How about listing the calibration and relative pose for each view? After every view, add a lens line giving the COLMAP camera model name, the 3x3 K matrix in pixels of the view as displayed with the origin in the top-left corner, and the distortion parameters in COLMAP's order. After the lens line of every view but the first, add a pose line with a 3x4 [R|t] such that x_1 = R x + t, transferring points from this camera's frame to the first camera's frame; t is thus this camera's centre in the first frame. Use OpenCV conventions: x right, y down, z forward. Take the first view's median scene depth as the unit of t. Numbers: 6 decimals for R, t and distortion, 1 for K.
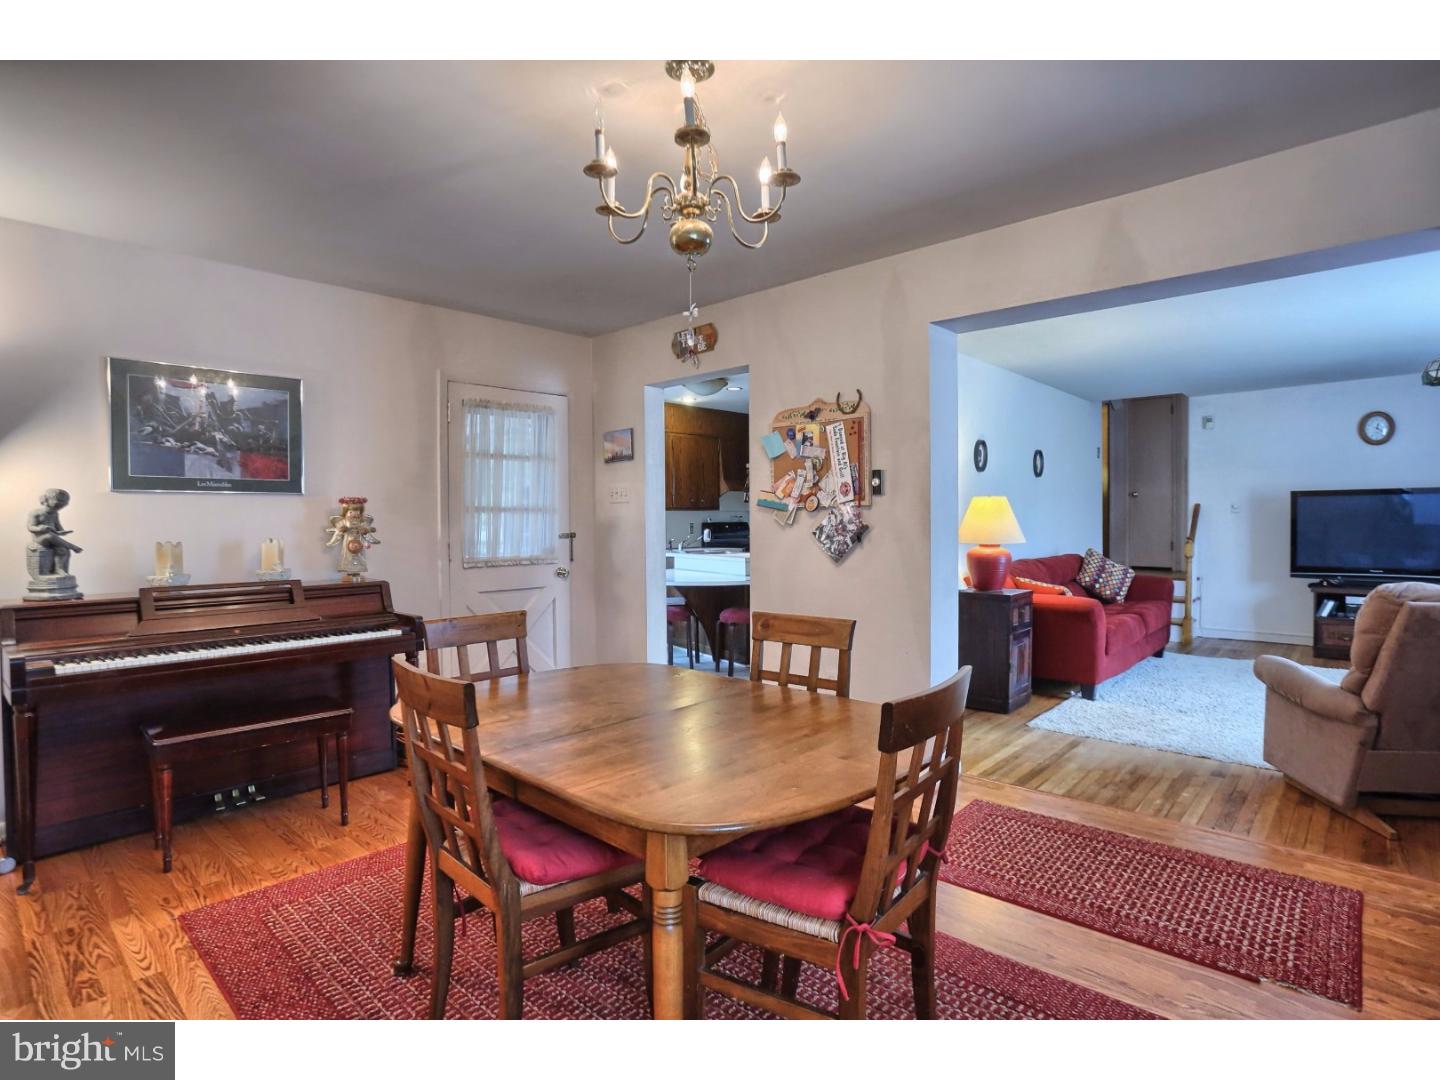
lens RADIAL K [[762.3, 0, 721.2], [0, 762.3, 536.2], [0, 0, 1]] dist [-0.026738, -0.000156]
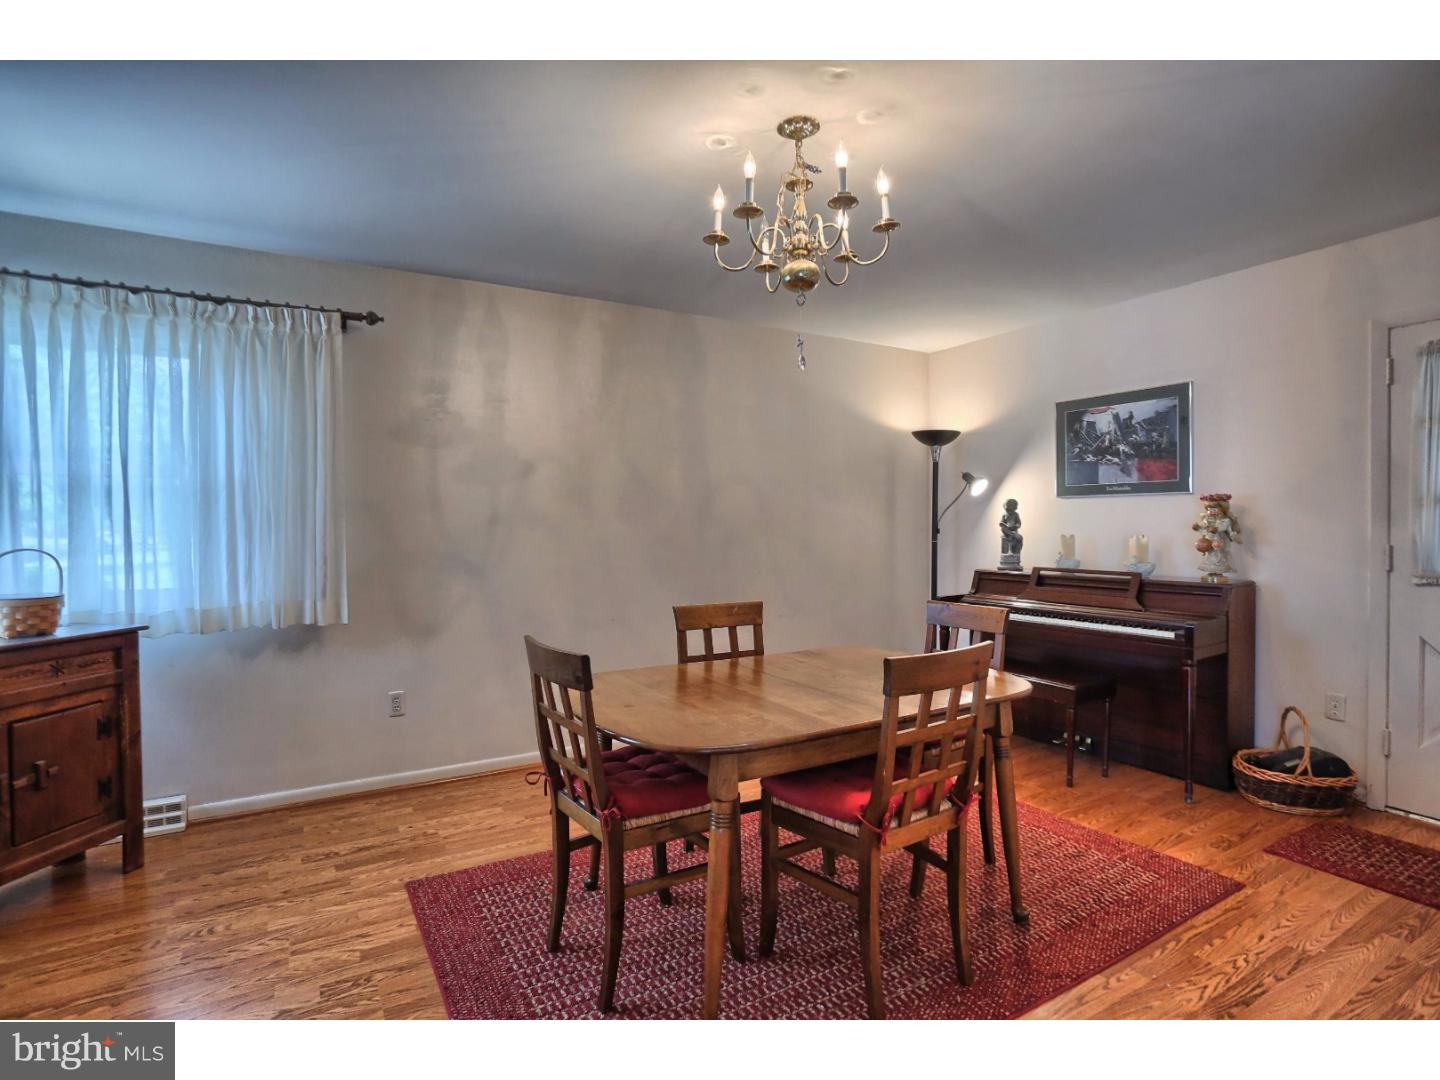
lens RADIAL K [[762.3, 0, 720.4], [0, 762.3, 536.1], [0, 0, 1]] dist [-0.026738, -0.000156]
pose [[-0.241161, 0.023693, -0.970196, 0.638703], [-0.006484, 0.999640, 0.026024, -0.019633], [0.970463, 0.012567, -0.240921, 0.657934]]
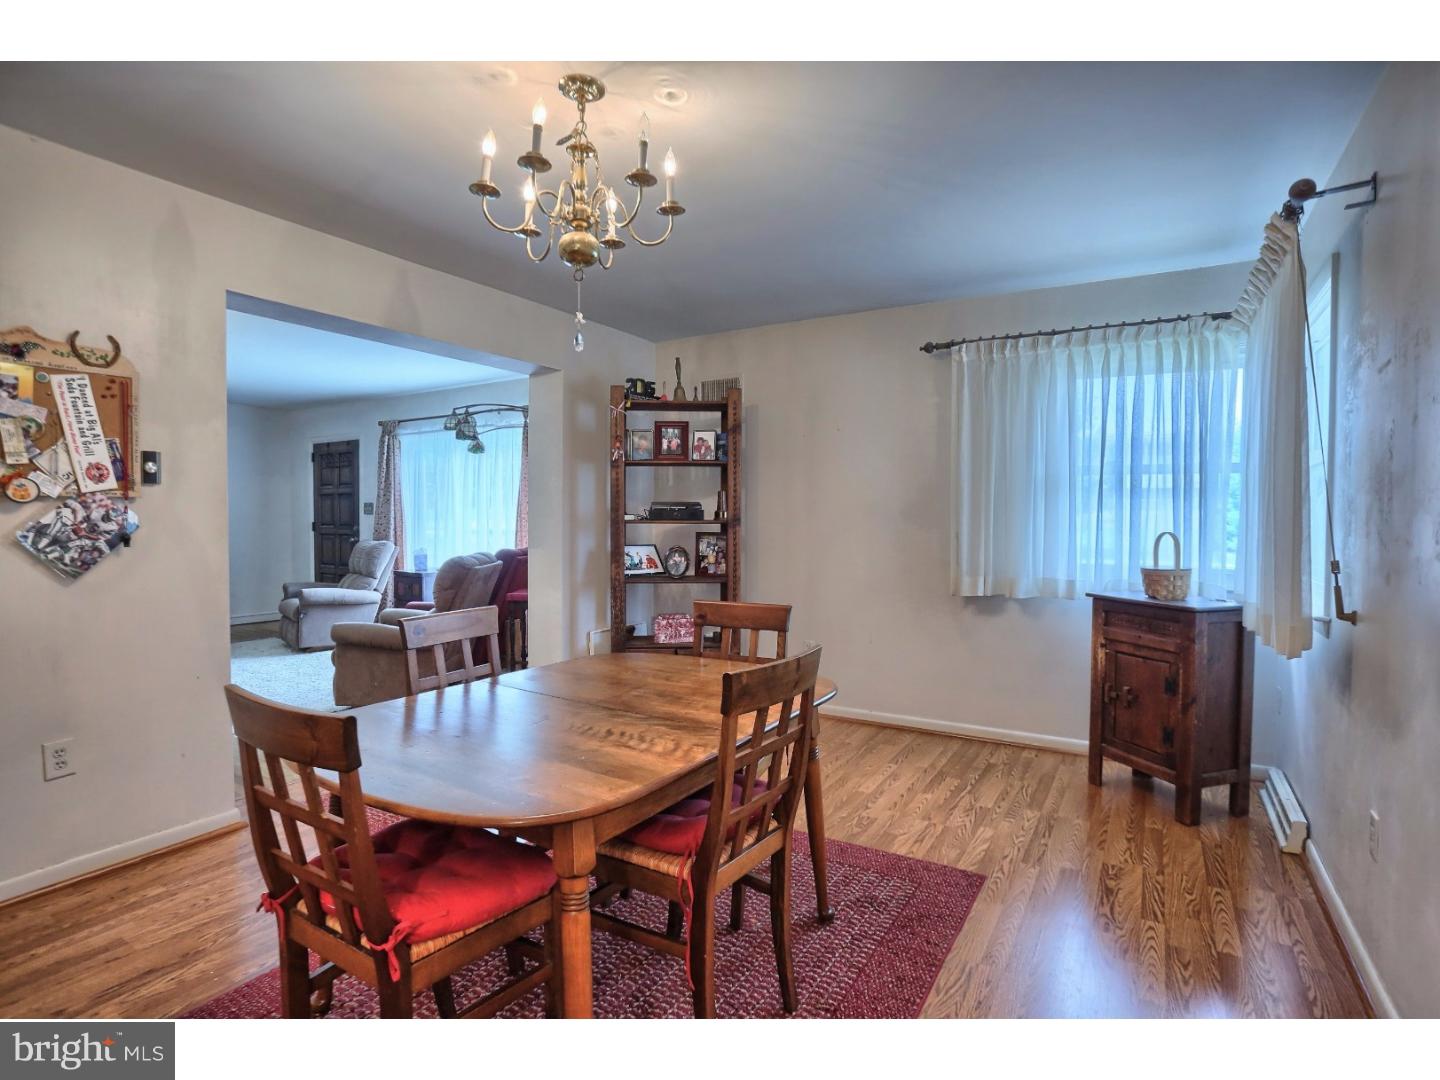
lens RADIAL K [[762.3, 0, 722.0], [0, 762.3, 536.0], [0, 0, 1]] dist [-0.026738, -0.000156]
pose [[-0.229530, -0.024856, 0.972984, -0.649370], [0.013245, 0.999502, 0.028658, -0.015405], [-0.973211, 0.019465, -0.229086, 0.600320]]
